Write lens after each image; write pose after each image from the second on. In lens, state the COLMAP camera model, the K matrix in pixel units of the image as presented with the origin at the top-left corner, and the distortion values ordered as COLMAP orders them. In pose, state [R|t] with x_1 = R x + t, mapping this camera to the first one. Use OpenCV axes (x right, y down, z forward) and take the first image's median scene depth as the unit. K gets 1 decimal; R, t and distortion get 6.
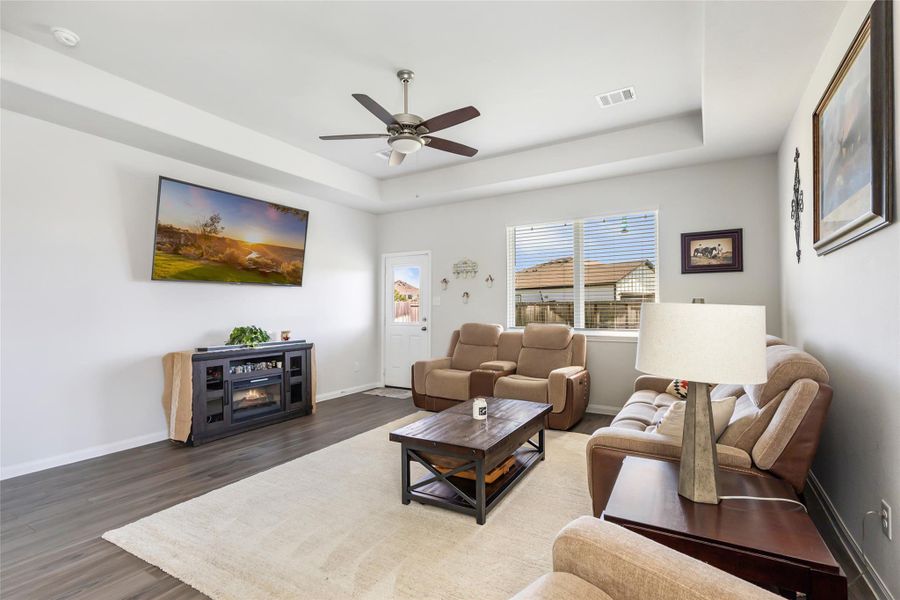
lens RADIAL K [[416.7, 0, 450.2], [0, 416.7, 304.0], [0, 0, 1]] dist [0.003235, -0.000988]
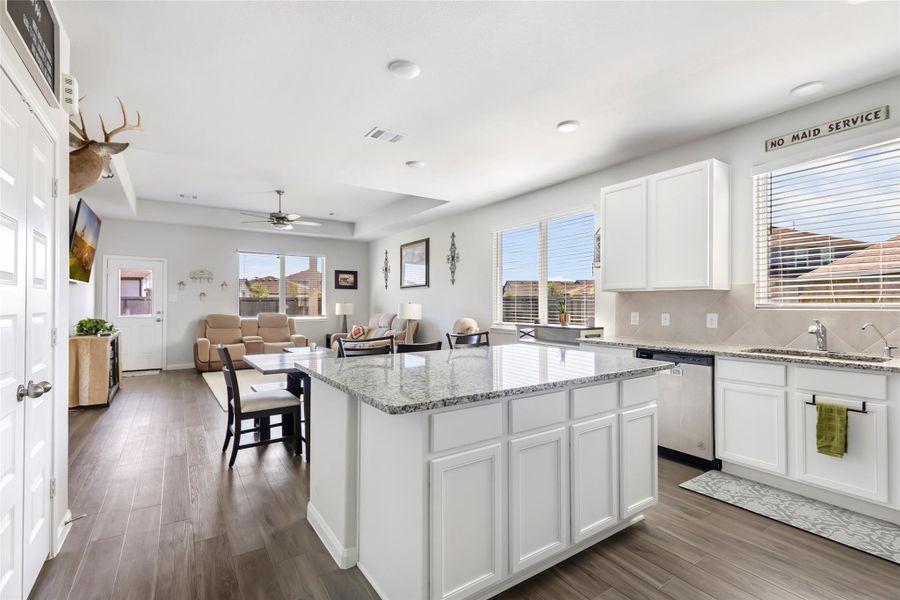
lens RADIAL K [[416.7, 0, 453.7], [0, 416.7, 302.6], [0, 0, 1]] dist [0.003235, -0.000988]
pose [[0.420077, 0.008833, 0.907445, -1.196387], [-0.013044, 0.999908, -0.003694, -0.000306], [-0.907395, -0.010285, 0.420154, -0.487991]]
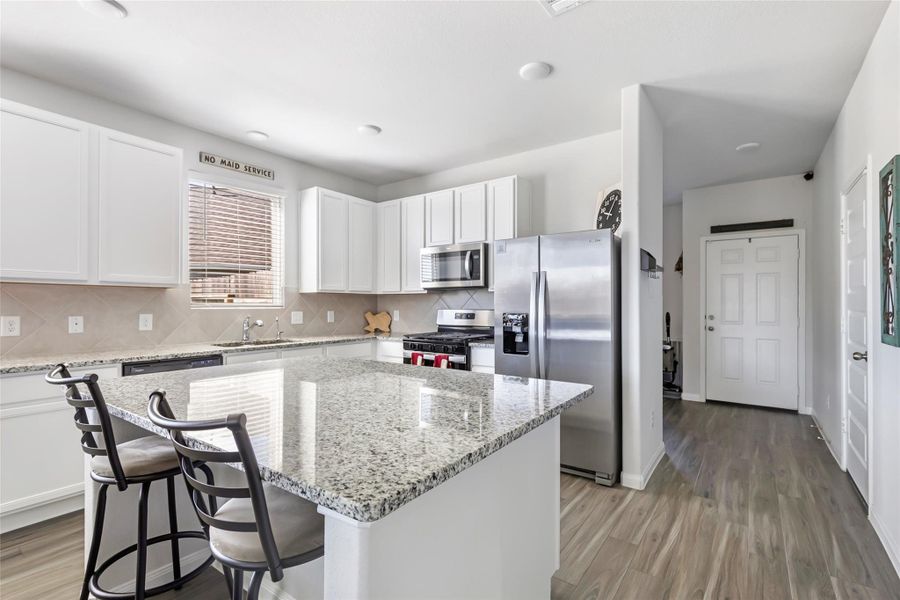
lens RADIAL K [[416.7, 0, 444.4], [0, 416.7, 302.2], [0, 0, 1]] dist [0.003235, -0.000988]
pose [[-0.997605, 0.006214, 0.068890, -0.792329], [0.004952, 0.999817, -0.018477, 0.006850], [-0.068993, -0.018092, -0.997453, 0.105084]]
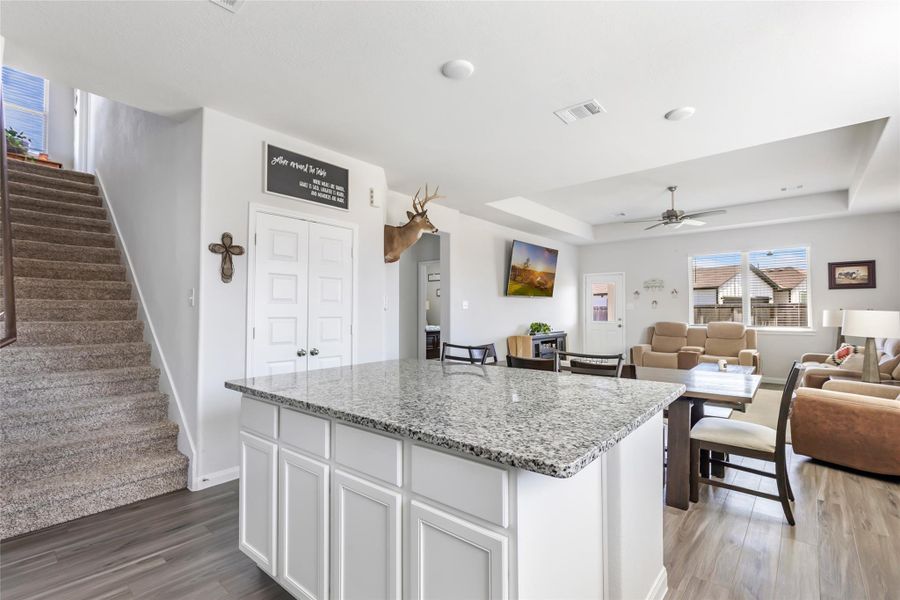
lens RADIAL K [[416.7, 0, 451.9], [0, 416.7, 302.2], [0, 0, 1]] dist [0.003235, -0.000988]
pose [[0.987923, -0.001730, -0.154937, -0.590033], [-0.000202, 0.999922, -0.012454, -0.006282], [0.154947, 0.012335, 0.987846, -0.744821]]
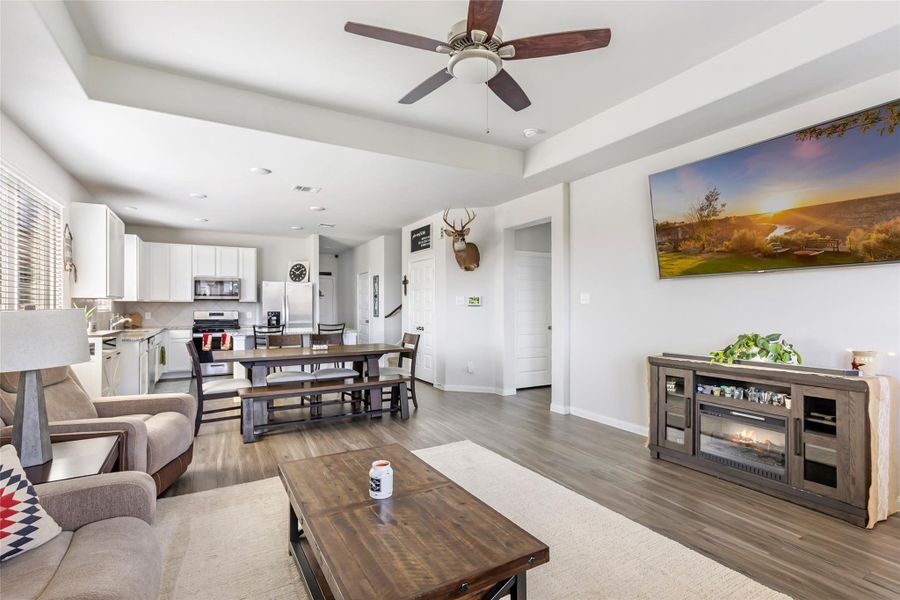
lens RADIAL K [[416.7, 0, 447.7], [0, 416.7, 305.8], [0, 0, 1]] dist [0.003235, -0.000988]
pose [[-0.481836, 0.007817, -0.876227, 0.369691], [0.012605, 0.999919, 0.001989, -0.007851], [0.876171, -0.010087, -0.481895, 0.906824]]
